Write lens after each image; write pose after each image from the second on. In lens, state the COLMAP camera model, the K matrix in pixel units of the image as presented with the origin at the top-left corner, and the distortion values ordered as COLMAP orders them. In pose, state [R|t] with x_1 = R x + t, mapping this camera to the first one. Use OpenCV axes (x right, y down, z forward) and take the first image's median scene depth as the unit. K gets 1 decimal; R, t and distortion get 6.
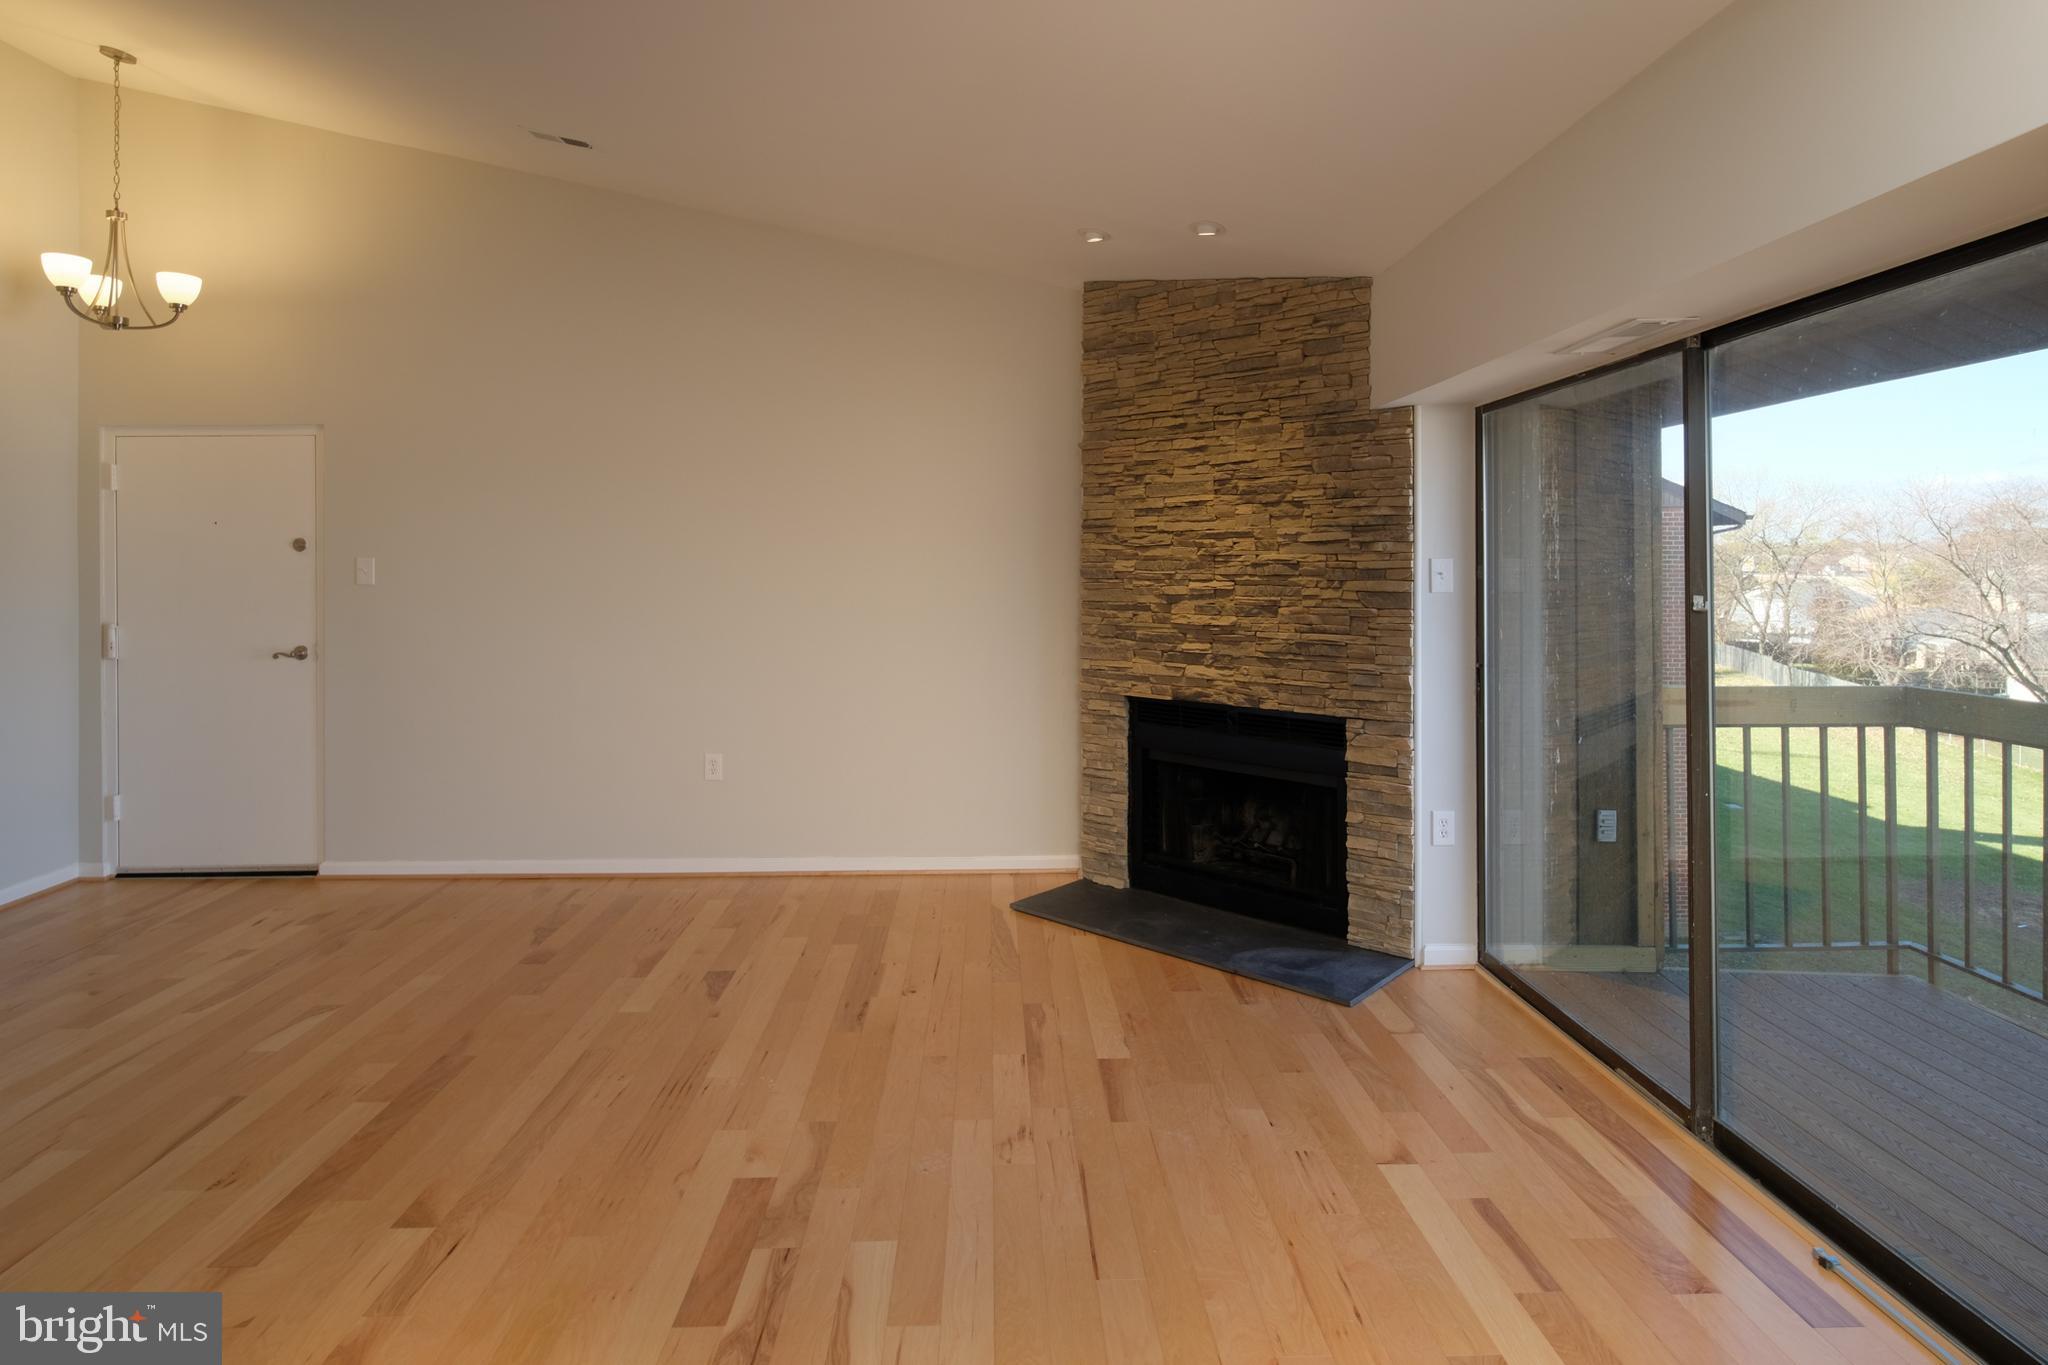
lens RADIAL K [[1102.6, 0, 1018.7], [0, 1102.6, 565.0], [0, 0, 1]] dist [-0.001038, 0.000799]
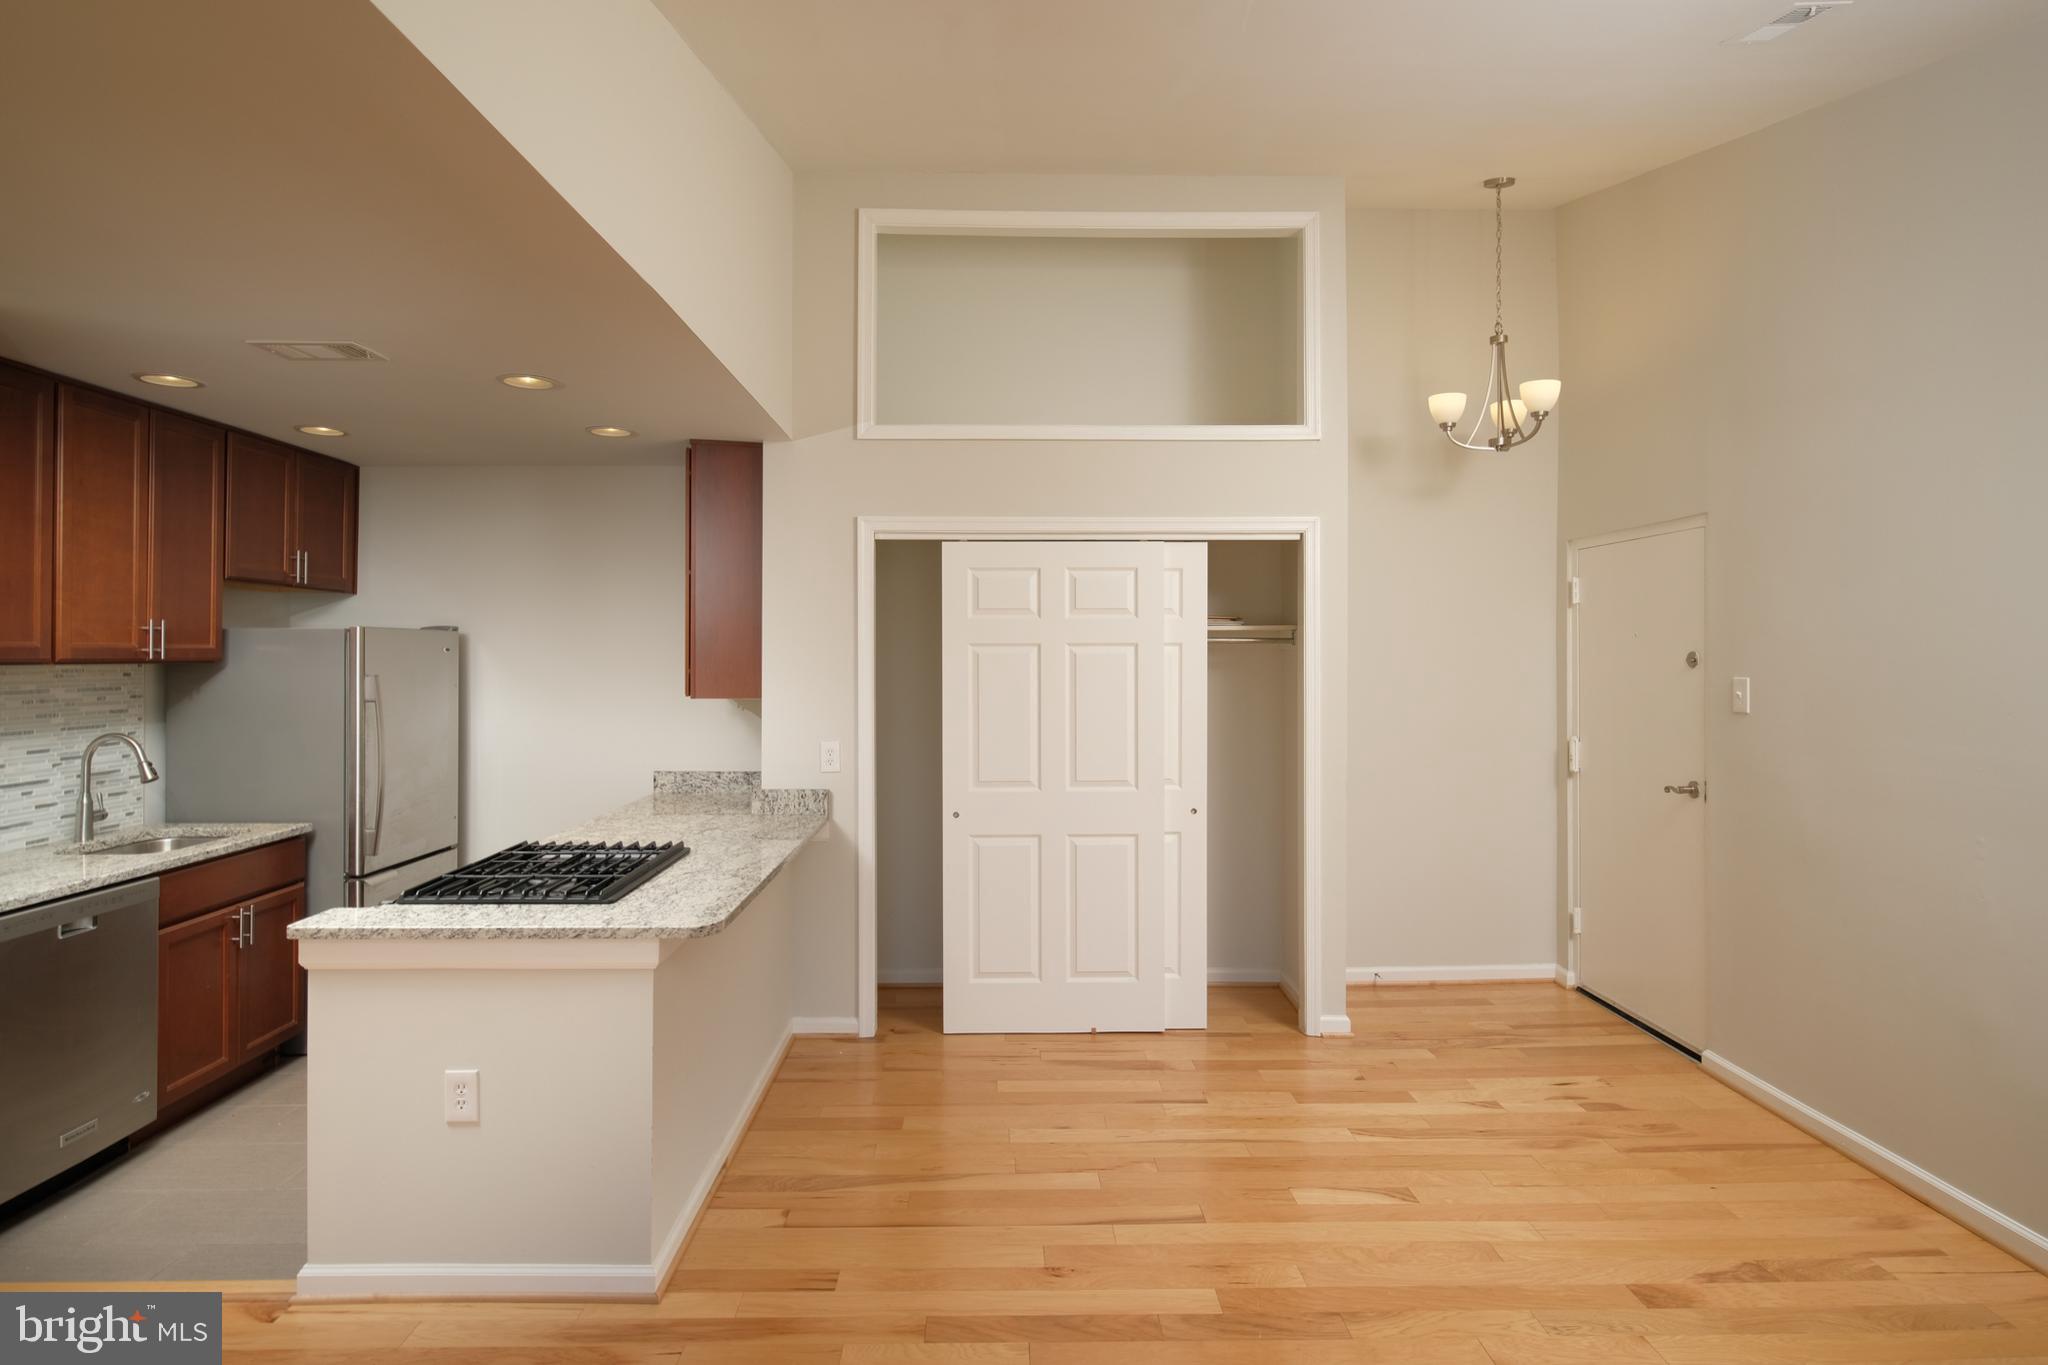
lens RADIAL K [[1103.1, 0, 1018.0], [0, 1103.1, 650.3], [0, 0, 1]] dist [-0.001025, 0.000087]
pose [[-0.002183, 0.002210, -0.999995, 0.206024], [-0.001402, 0.999997, 0.002213, -0.030000], [0.999997, 0.001407, -0.002180, 0.549893]]
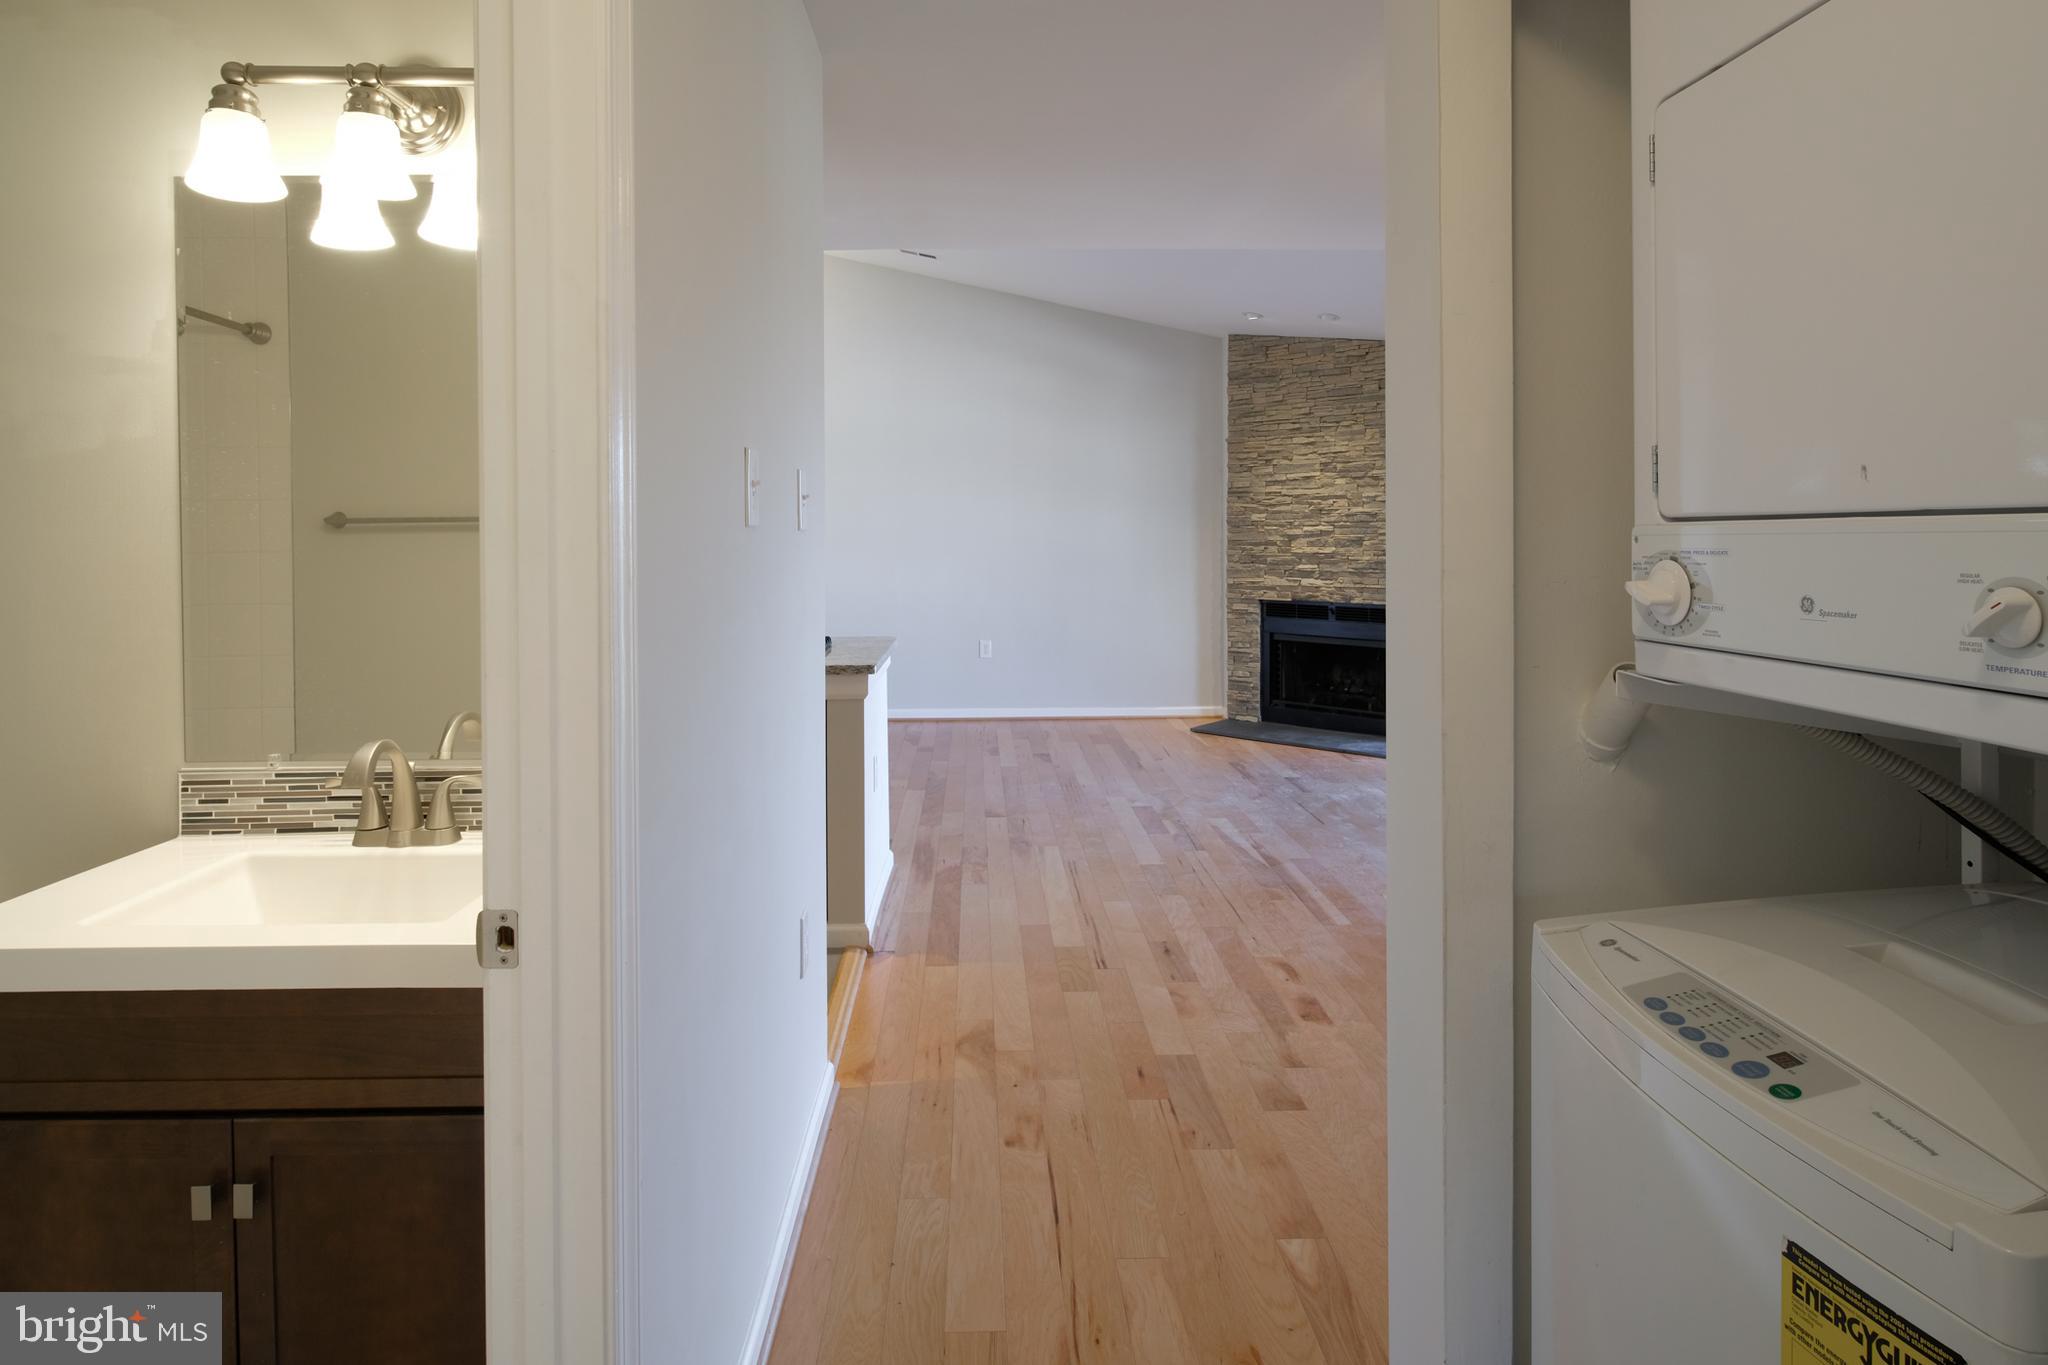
lens RADIAL K [[1091.7, 0, 1011.3], [0, 1091.7, 544.9], [0, 0, 1]] dist [0.000210, -0.000156]
pose [[0.999974, -0.001625, 0.006970, -0.283664], [0.001567, 0.999964, 0.008312, 0.028377], [-0.006983, -0.008301, 0.999941, -0.588798]]
